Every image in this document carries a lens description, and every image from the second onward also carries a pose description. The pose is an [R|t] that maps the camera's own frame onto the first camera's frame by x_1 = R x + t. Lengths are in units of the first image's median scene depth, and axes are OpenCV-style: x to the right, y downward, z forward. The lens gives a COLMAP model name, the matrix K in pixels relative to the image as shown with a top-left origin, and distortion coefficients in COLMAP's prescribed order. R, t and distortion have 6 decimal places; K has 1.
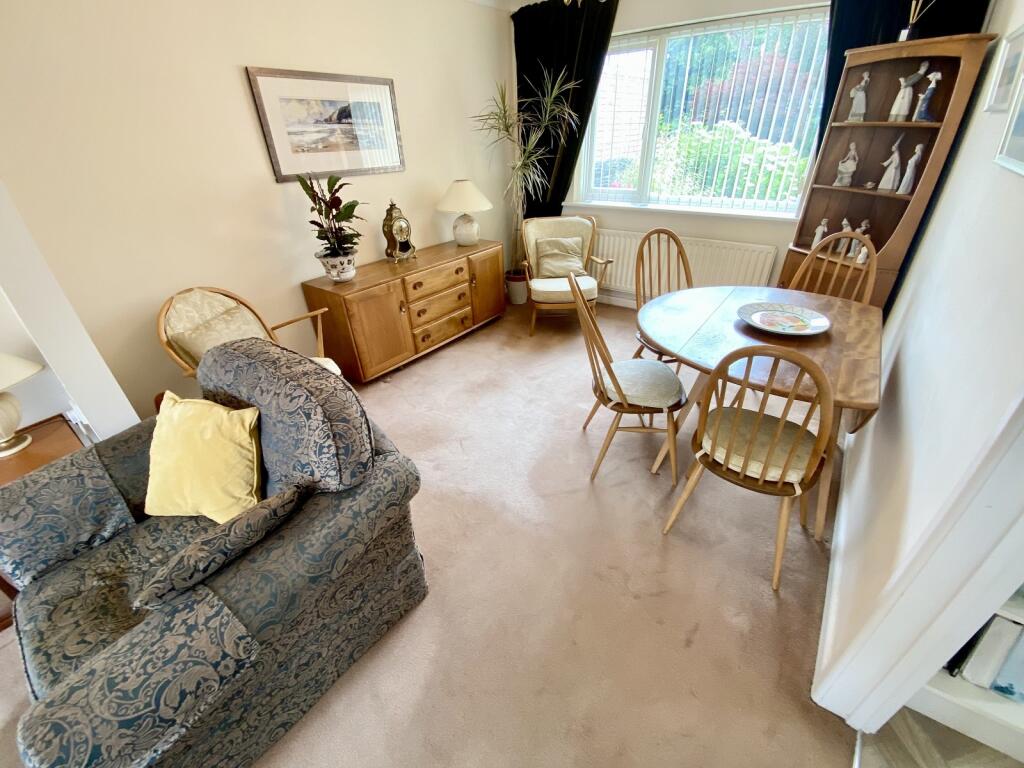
lens RADIAL K [[416.5, 0, 512.0], [0, 416.5, 384.0], [0, 0, 1]] dist [0.021232, -0.019943]
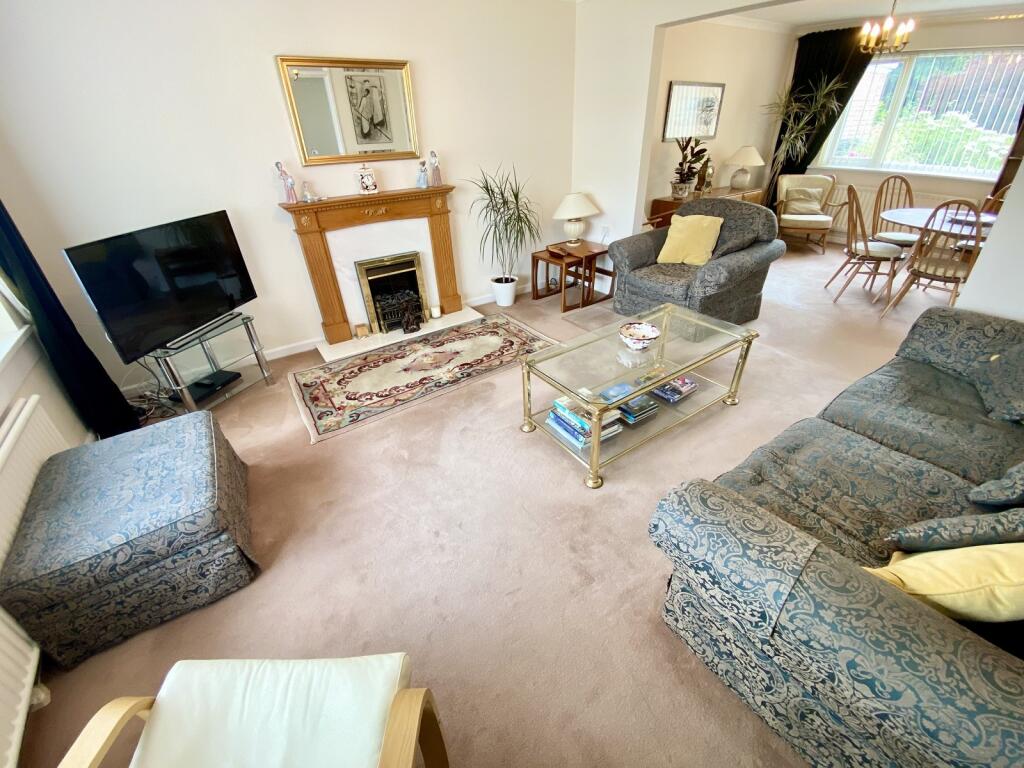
lens RADIAL K [[416.5, 0, 512.0], [0, 416.5, 384.0], [0, 0, 1]] dist [0.021232, -0.019943]
pose [[0.947447, 0.171337, -0.270164, -0.419077], [-0.164413, 0.985212, 0.048232, 0.511902], [0.274432, -0.001278, 0.961606, -0.836025]]
